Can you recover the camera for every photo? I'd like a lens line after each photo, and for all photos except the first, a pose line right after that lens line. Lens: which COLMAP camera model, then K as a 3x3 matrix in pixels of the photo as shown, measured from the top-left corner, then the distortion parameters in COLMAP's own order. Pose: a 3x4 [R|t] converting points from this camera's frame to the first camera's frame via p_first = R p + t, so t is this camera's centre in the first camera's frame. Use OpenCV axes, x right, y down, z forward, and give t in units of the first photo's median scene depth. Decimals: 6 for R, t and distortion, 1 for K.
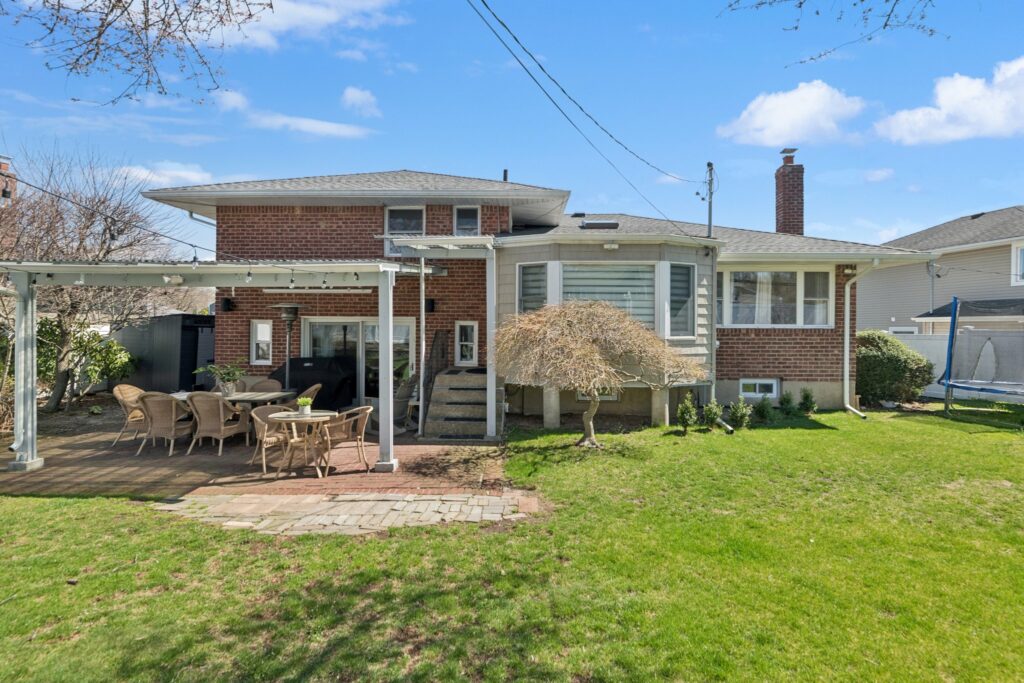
lens RADIAL K [[508.3, 0, 514.5], [0, 508.3, 331.9], [0, 0, 1]] dist [0.002767, 0.000161]
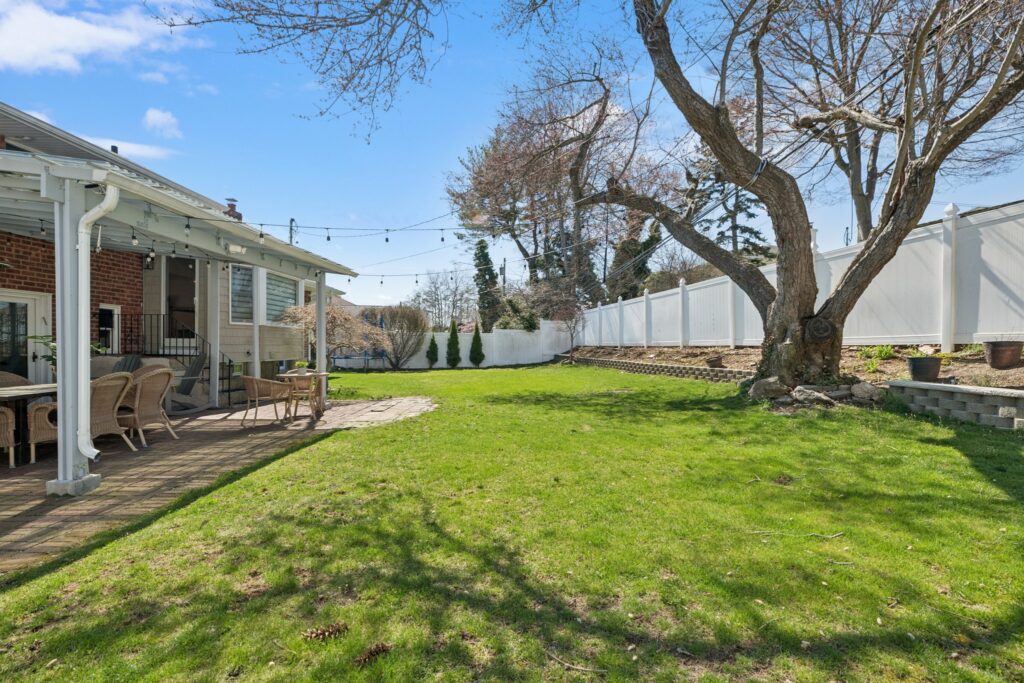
lens RADIAL K [[461.5, 0, 517.4], [0, 461.5, 346.9], [0, 0, 1]] dist [0.000986, 0.000446]
pose [[0.001831, -0.007040, 0.999974, -0.926976], [-0.002141, 0.999973, 0.007044, 0.047833], [-0.999996, -0.002154, 0.001816, 0.266006]]
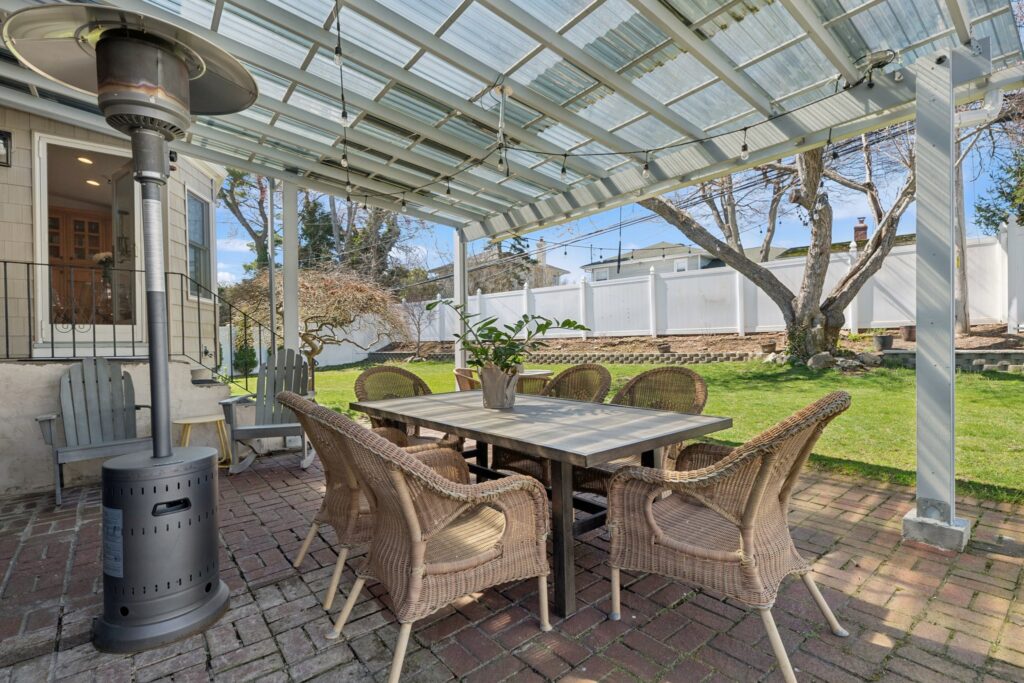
lens RADIAL K [[461.5, 0, 513.5], [0, 461.5, 344.5], [0, 0, 1]] dist [0.000986, 0.000446]
pose [[-0.655371, 0.005249, 0.755289, -0.581536], [0.017701, 0.999808, 0.008411, 0.060030], [-0.755100, 0.018882, -0.655338, 0.904418]]
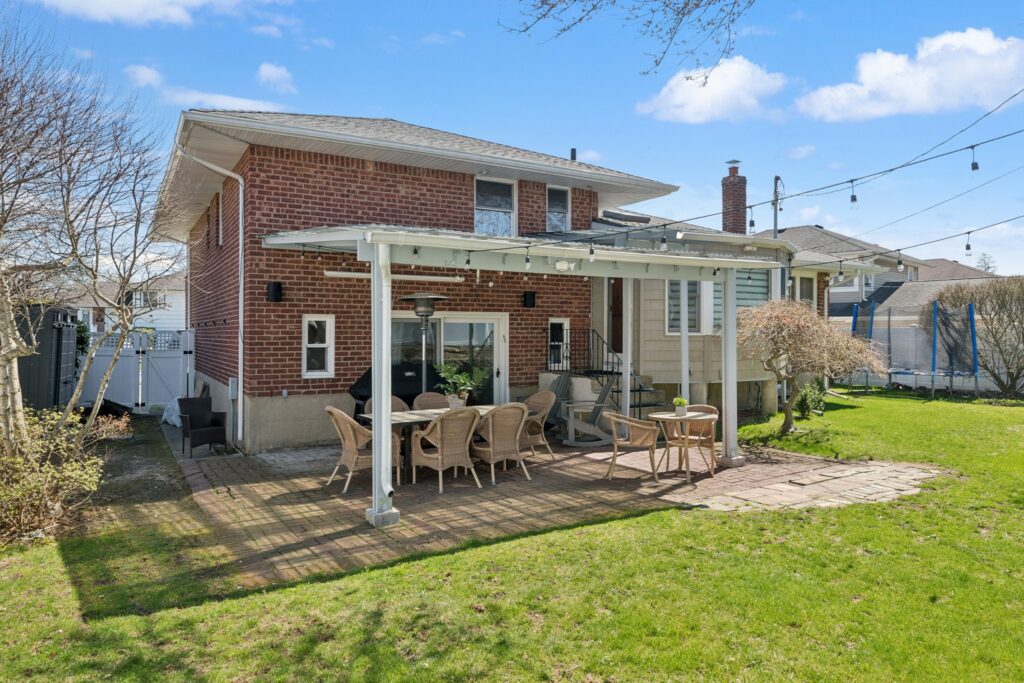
lens RADIAL K [[665.7, 0, 508.0], [0, 665.7, 336.7], [0, 0, 1]] dist [0.002016, 0.000403]
pose [[0.846493, -0.008403, 0.532334, -0.781051], [0.006175, 0.999963, 0.005967, 0.003478], [-0.532365, -0.001764, 0.846513, 0.076811]]
